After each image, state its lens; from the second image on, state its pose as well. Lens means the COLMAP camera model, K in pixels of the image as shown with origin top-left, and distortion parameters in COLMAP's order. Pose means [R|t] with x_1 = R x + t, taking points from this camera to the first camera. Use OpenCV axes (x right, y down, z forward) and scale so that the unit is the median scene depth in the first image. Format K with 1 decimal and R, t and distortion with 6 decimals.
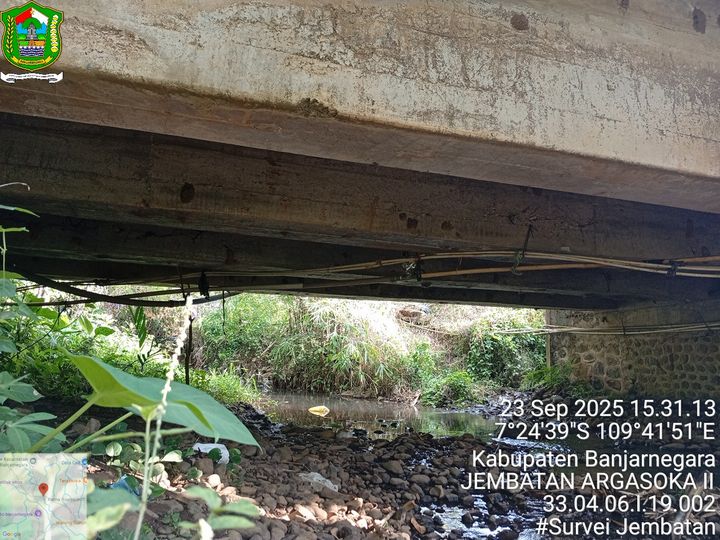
lens RADIAL K [[554.8, 0, 356.8], [0, 554.8, 270.4], [0, 0, 1]] dist [0.086720, -0.177606]
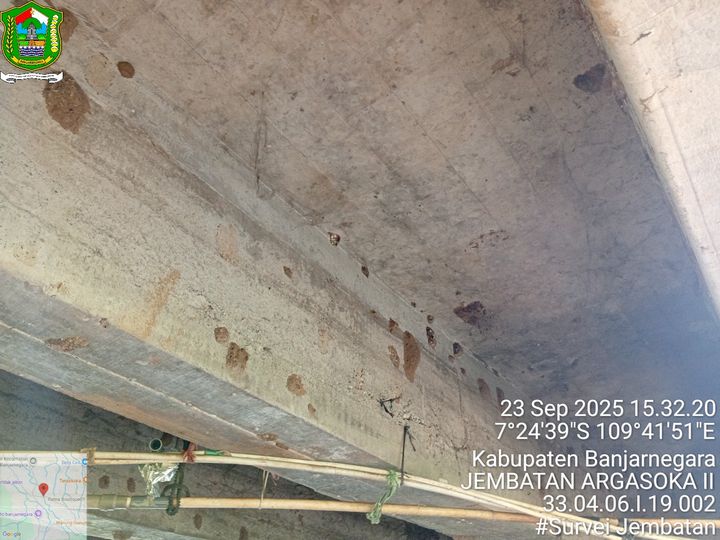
lens RADIAL K [[554.8, 0, 356.8], [0, 554.8, 270.4], [0, 0, 1]] dist [0.086720, -0.177606]
pose [[0.755263, 0.367888, 0.542435, -0.114179], [-0.069323, 0.867809, -0.492038, 0.081478], [-0.651745, 0.334015, 0.680928, 0.800827]]
